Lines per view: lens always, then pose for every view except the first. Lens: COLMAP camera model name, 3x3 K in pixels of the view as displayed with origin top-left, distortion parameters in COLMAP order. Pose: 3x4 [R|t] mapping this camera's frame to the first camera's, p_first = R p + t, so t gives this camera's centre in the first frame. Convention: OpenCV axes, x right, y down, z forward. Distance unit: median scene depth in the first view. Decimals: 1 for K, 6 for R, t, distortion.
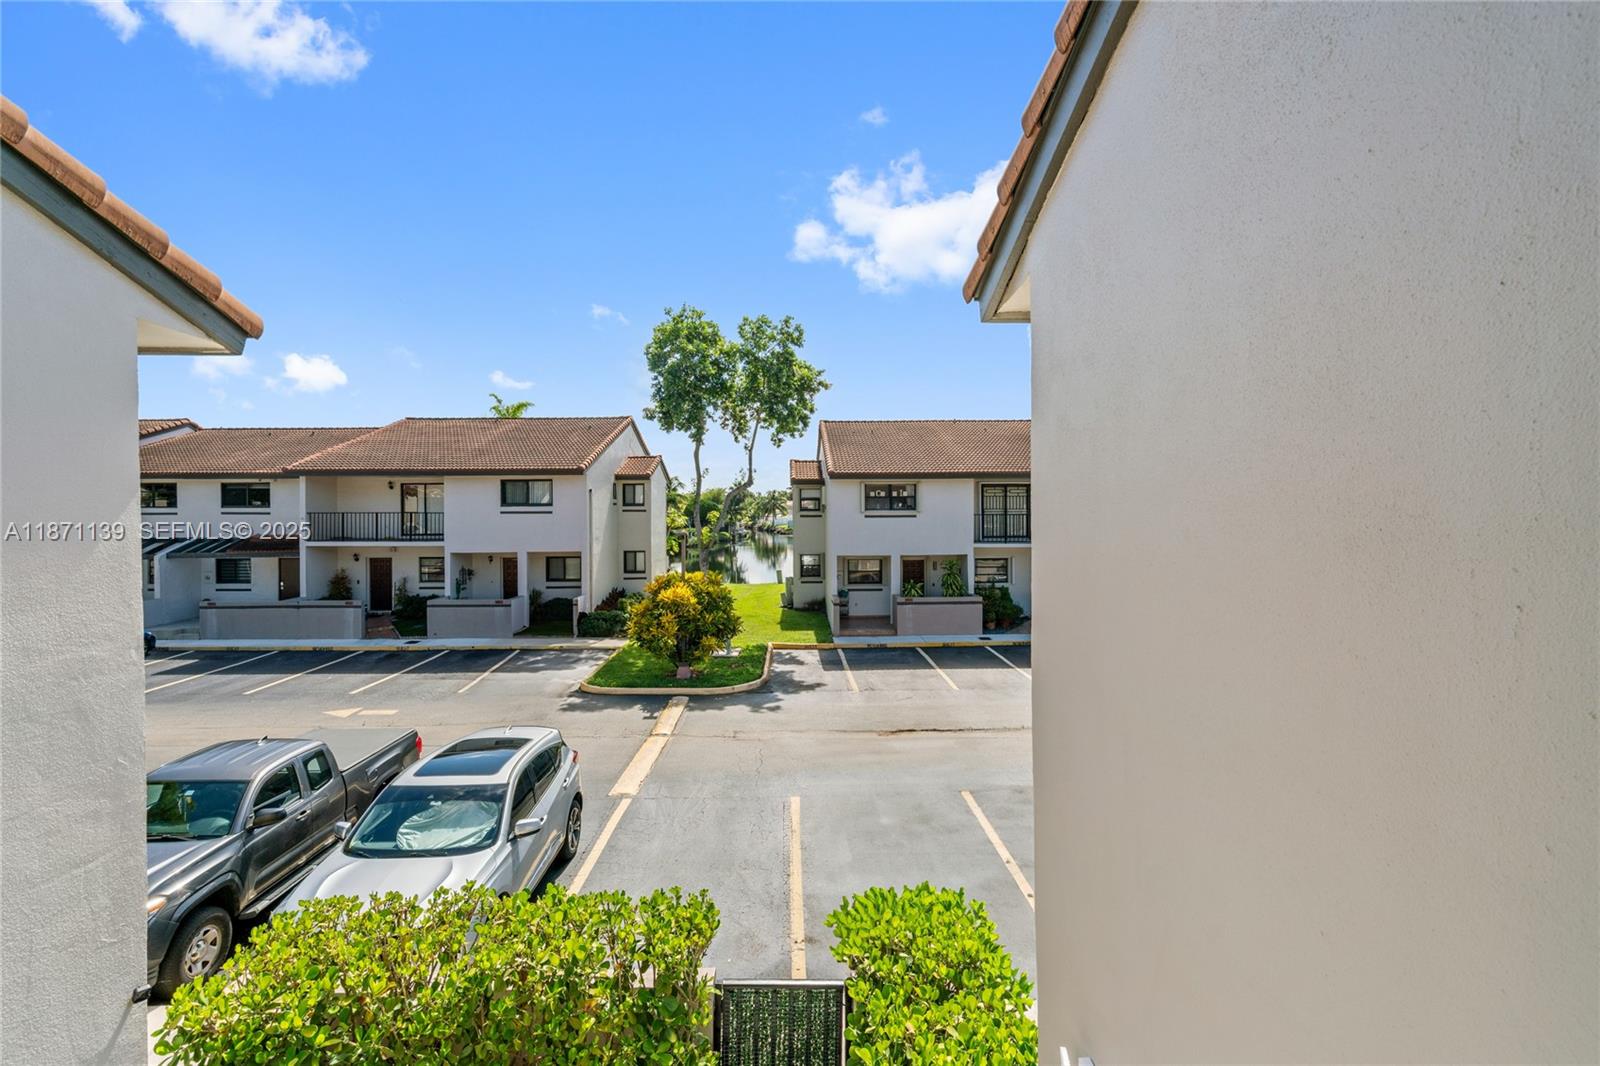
lens RADIAL K [[743.5, 0, 803.3], [0, 743.5, 502.2], [0, 0, 1]] dist [-0.002276, 0.004530]
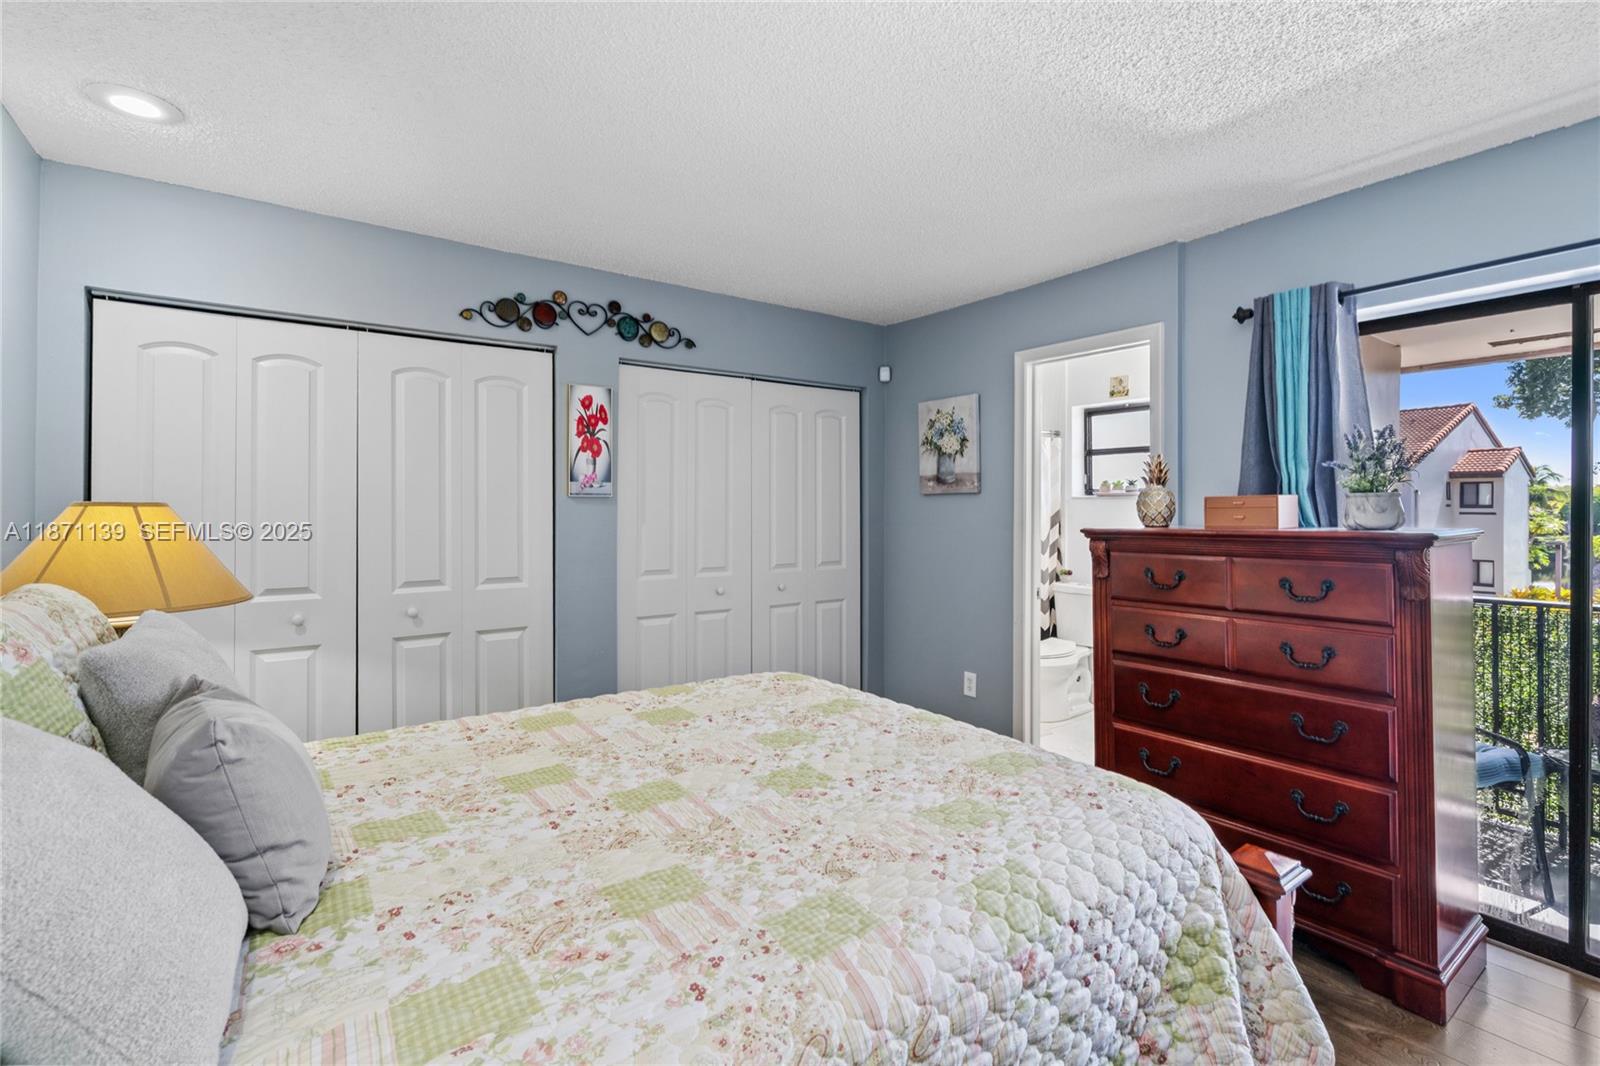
lens RADIAL K [[743.5, 0, 819.6], [0, 743.5, 511.0], [0, 0, 1]] dist [-0.002276, 0.004530]
pose [[0.589114, 0.003237, -0.808043, 0.022126], [-0.000600, 0.999993, 0.003569, 0.006482], [0.808050, -0.001618, 0.589112, -0.133387]]
